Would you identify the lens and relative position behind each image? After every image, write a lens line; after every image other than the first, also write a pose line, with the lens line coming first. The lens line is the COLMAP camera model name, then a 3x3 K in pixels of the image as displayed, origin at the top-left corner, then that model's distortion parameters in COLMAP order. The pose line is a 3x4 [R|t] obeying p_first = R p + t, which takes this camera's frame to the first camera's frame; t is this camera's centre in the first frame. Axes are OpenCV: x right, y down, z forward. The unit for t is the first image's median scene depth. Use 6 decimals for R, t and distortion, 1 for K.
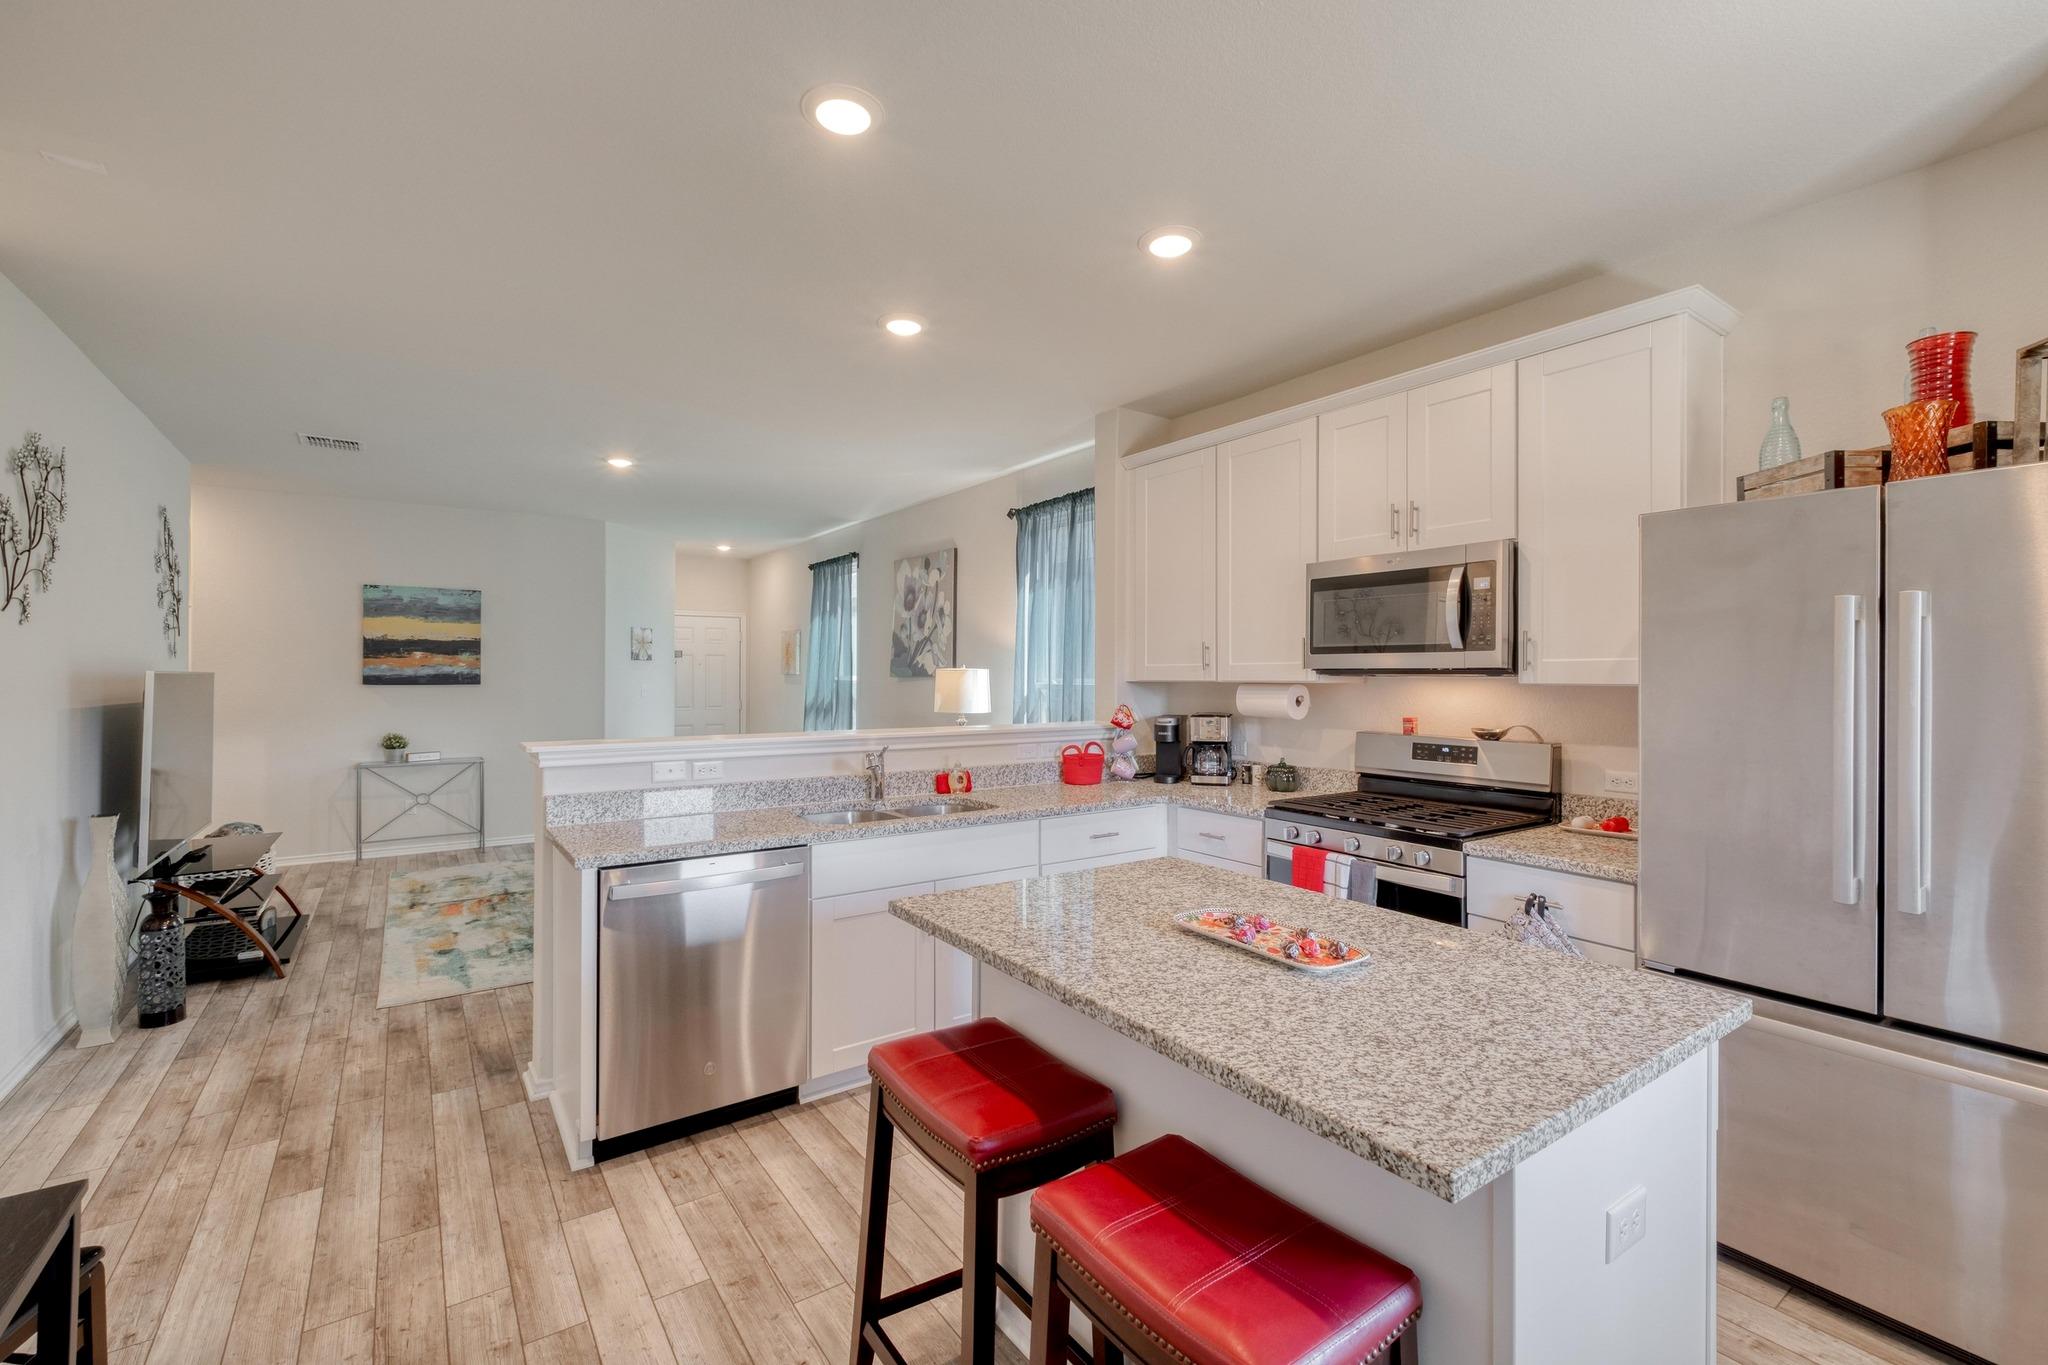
lens RADIAL K [[879.0, 0, 1029.1], [0, 879.0, 673.5], [0, 0, 1]] dist [0.001862, 0.000208]
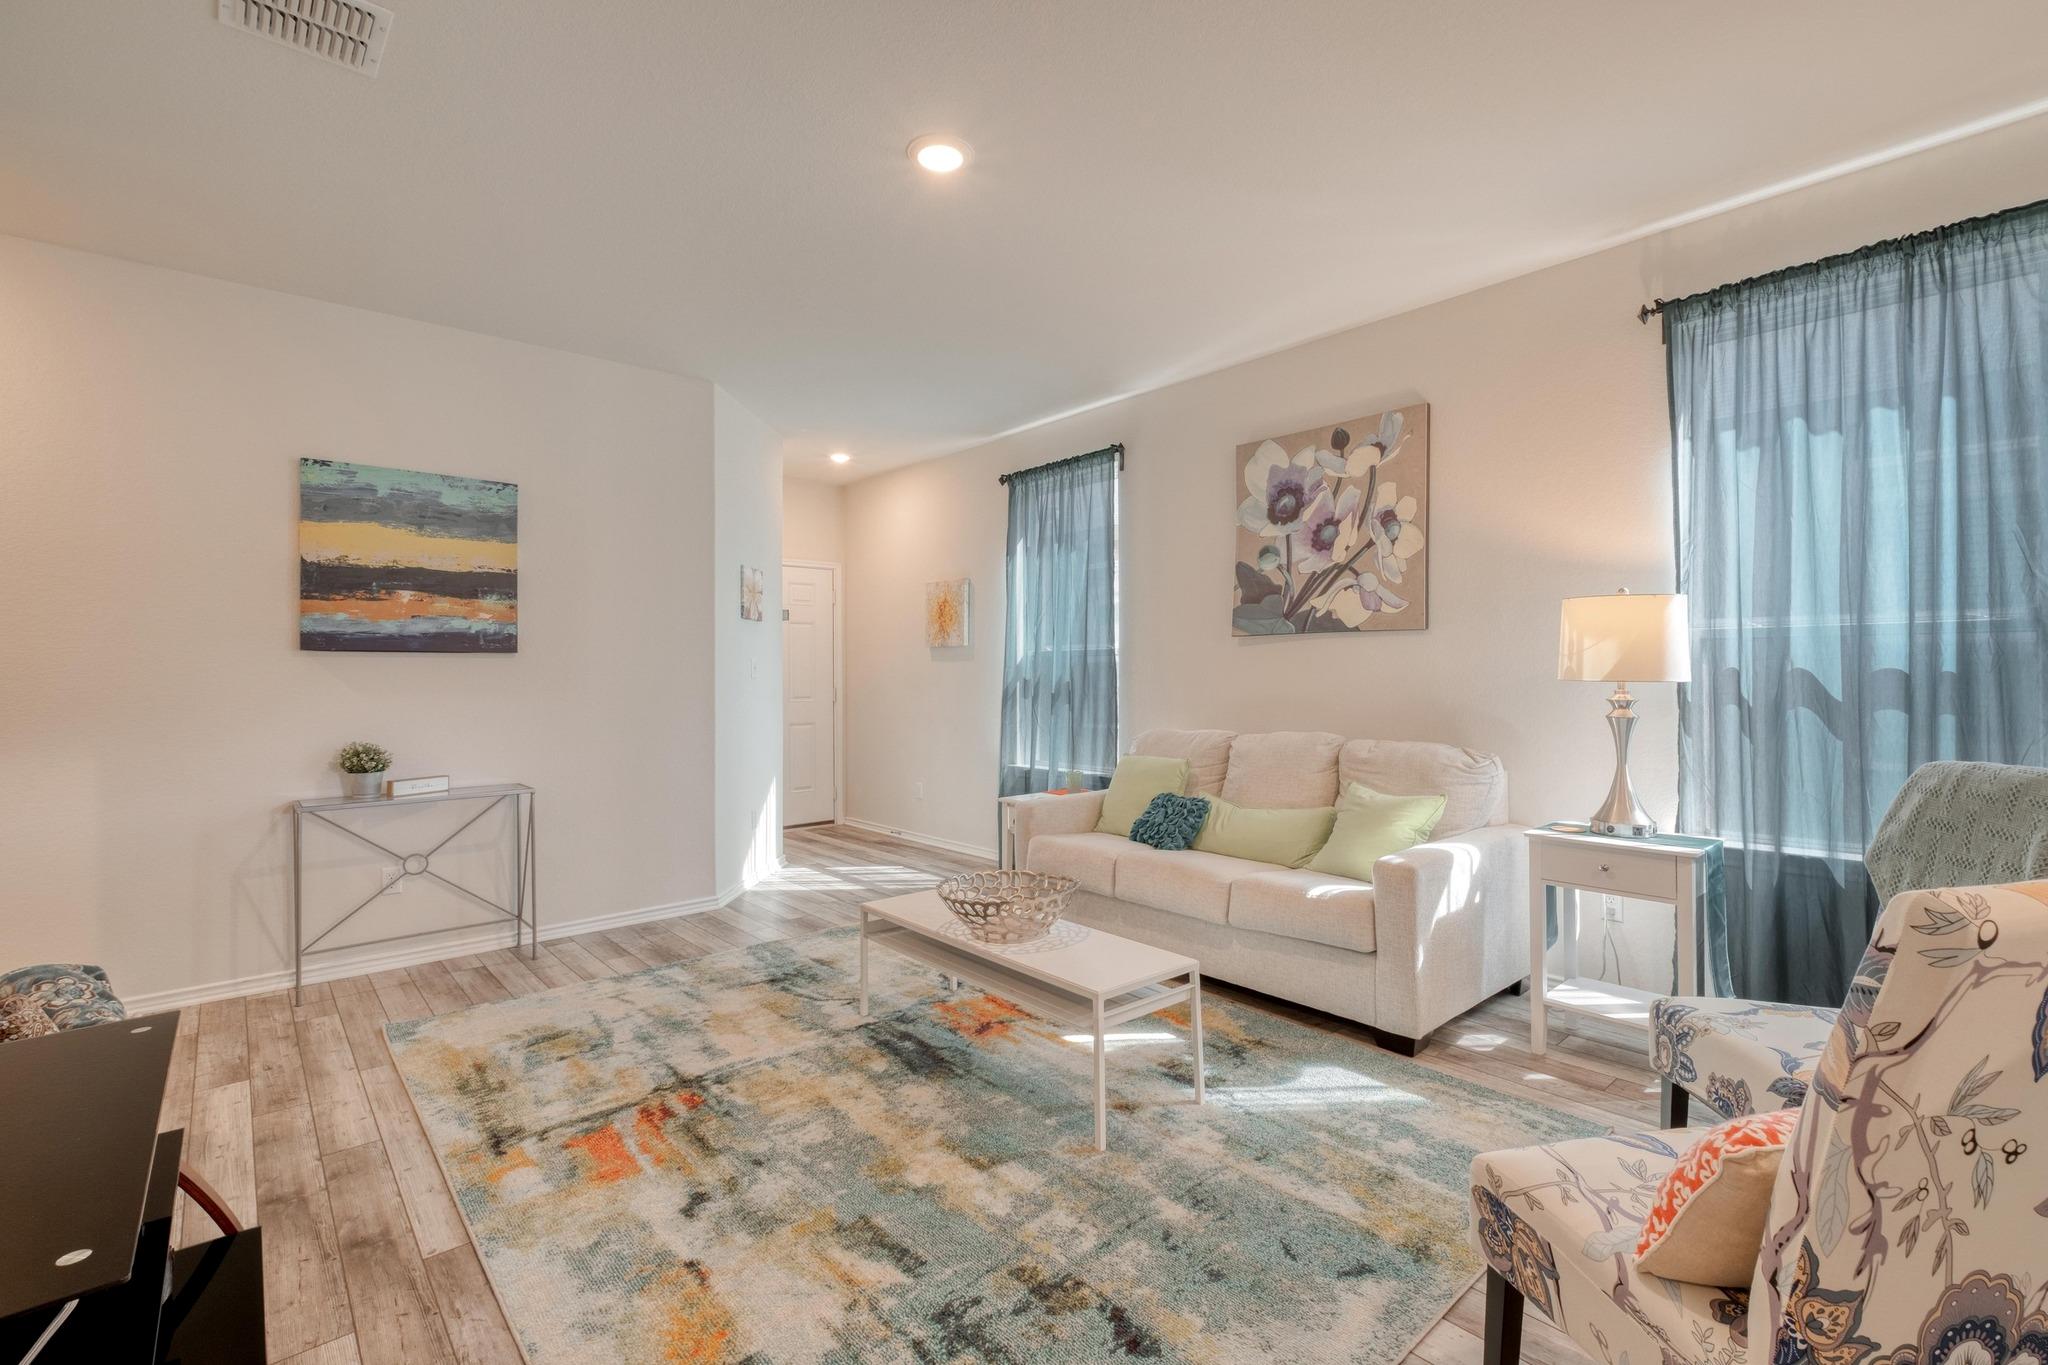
lens RADIAL K [[896.8, 0, 1028.7], [0, 896.8, 674.2], [0, 0, 1]] dist [0.000038, -0.000428]
pose [[0.993847, -0.007824, 0.110489, -0.387625], [0.007799, 0.999969, 0.000657, 0.029823], [-0.110491, 0.000209, 0.993877, 0.425521]]
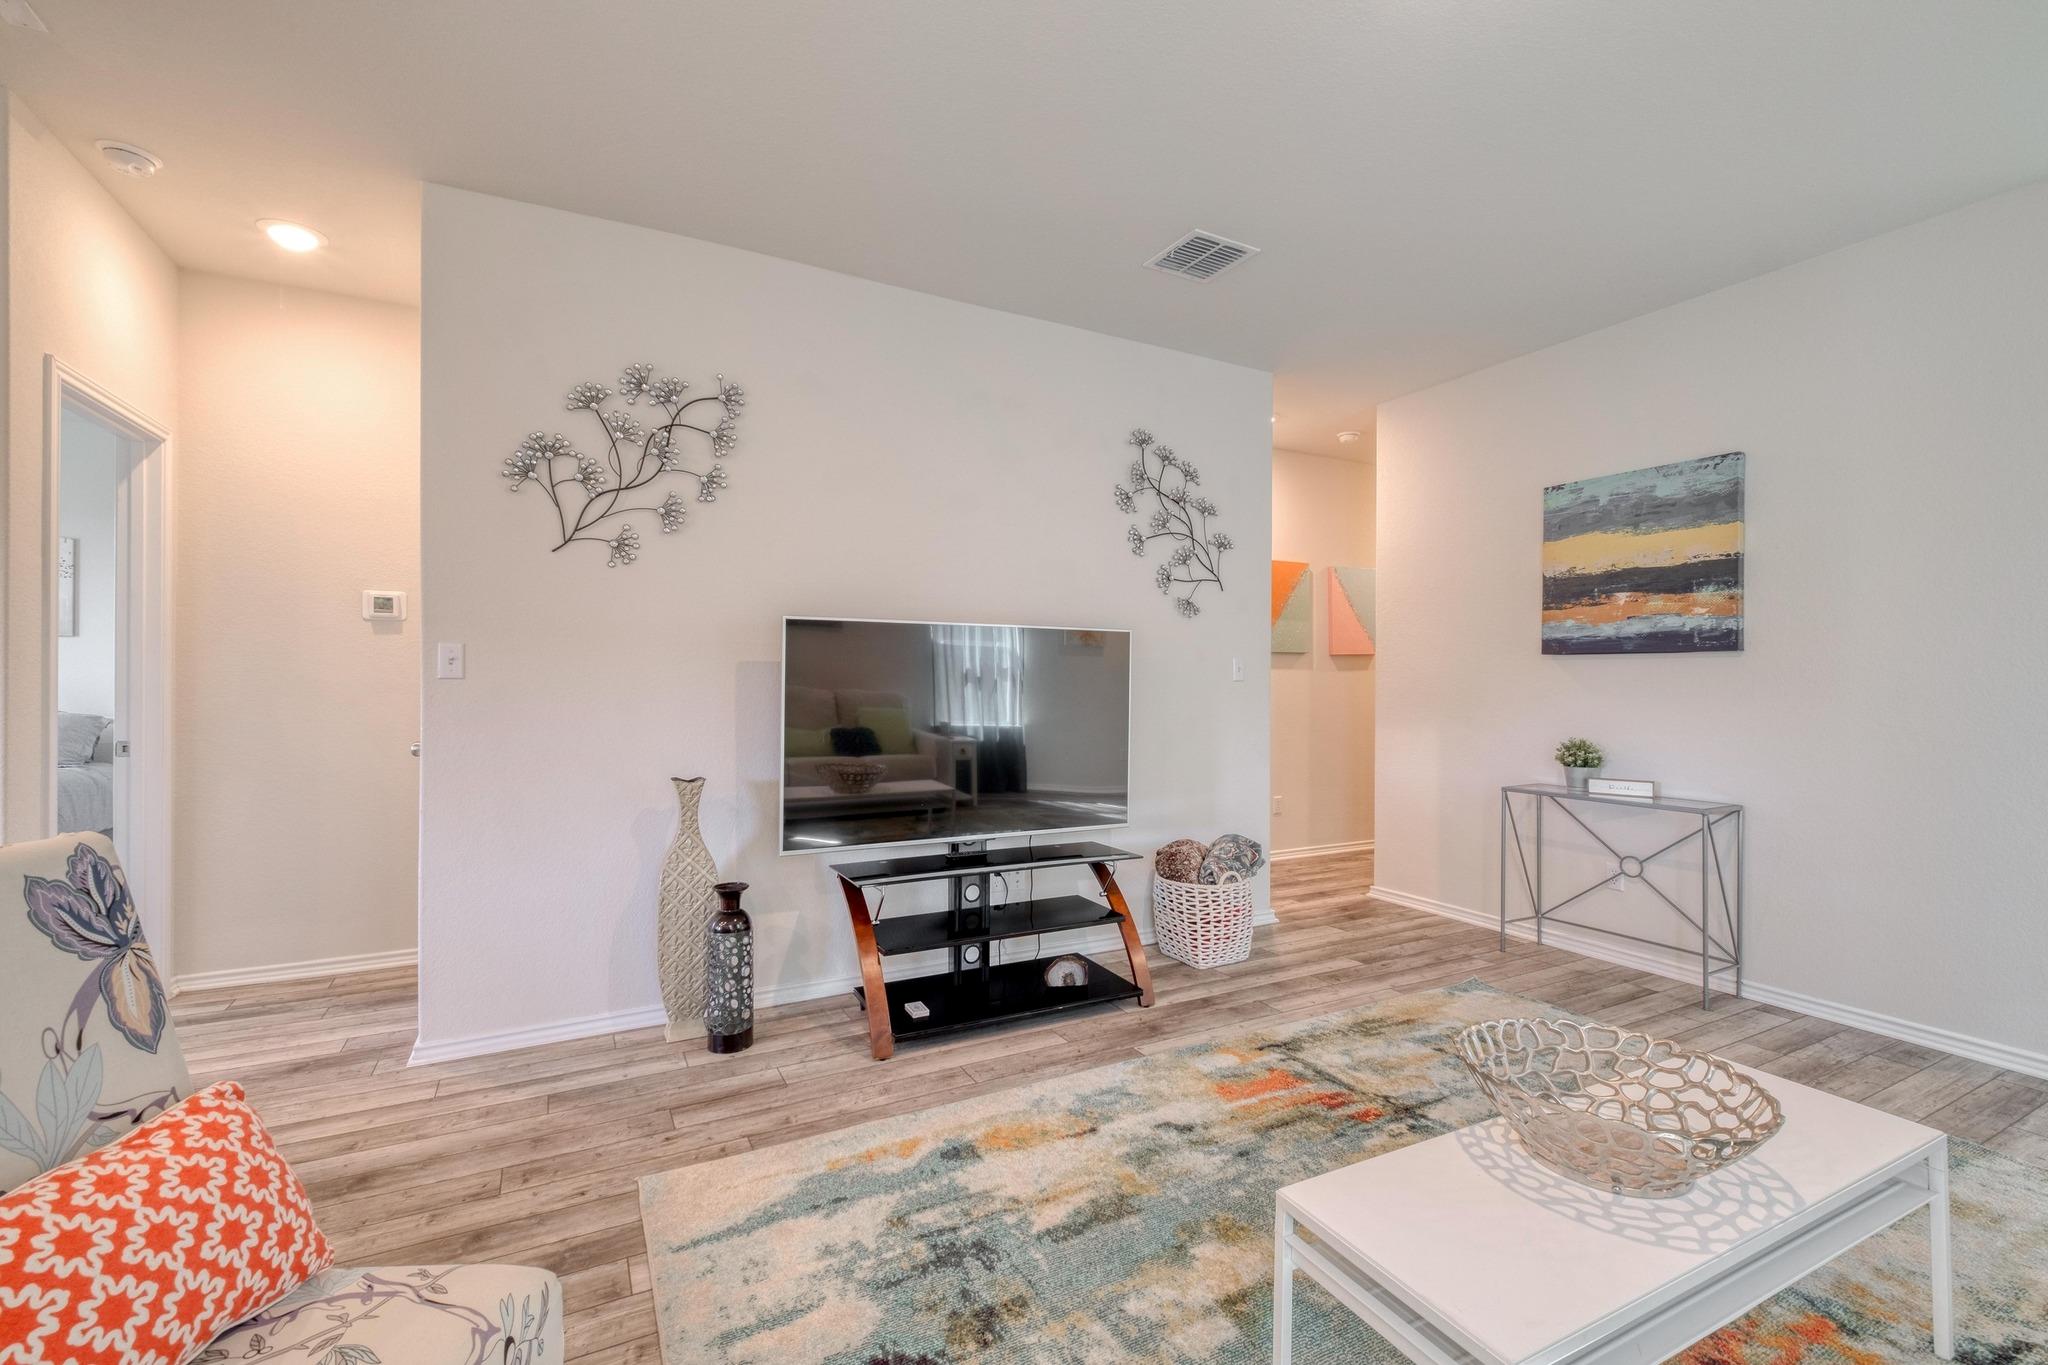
lens RADIAL K [[880.9, 0, 1029.2], [0, 880.9, 686.2], [0, 0, 1]] dist [0.000536, -0.000334]
pose [[-0.126170, 0.007236, -0.991982, -0.114536], [-0.003382, 0.999964, 0.007725, 0.030795], [0.992003, 0.004329, -0.126141, 0.725442]]
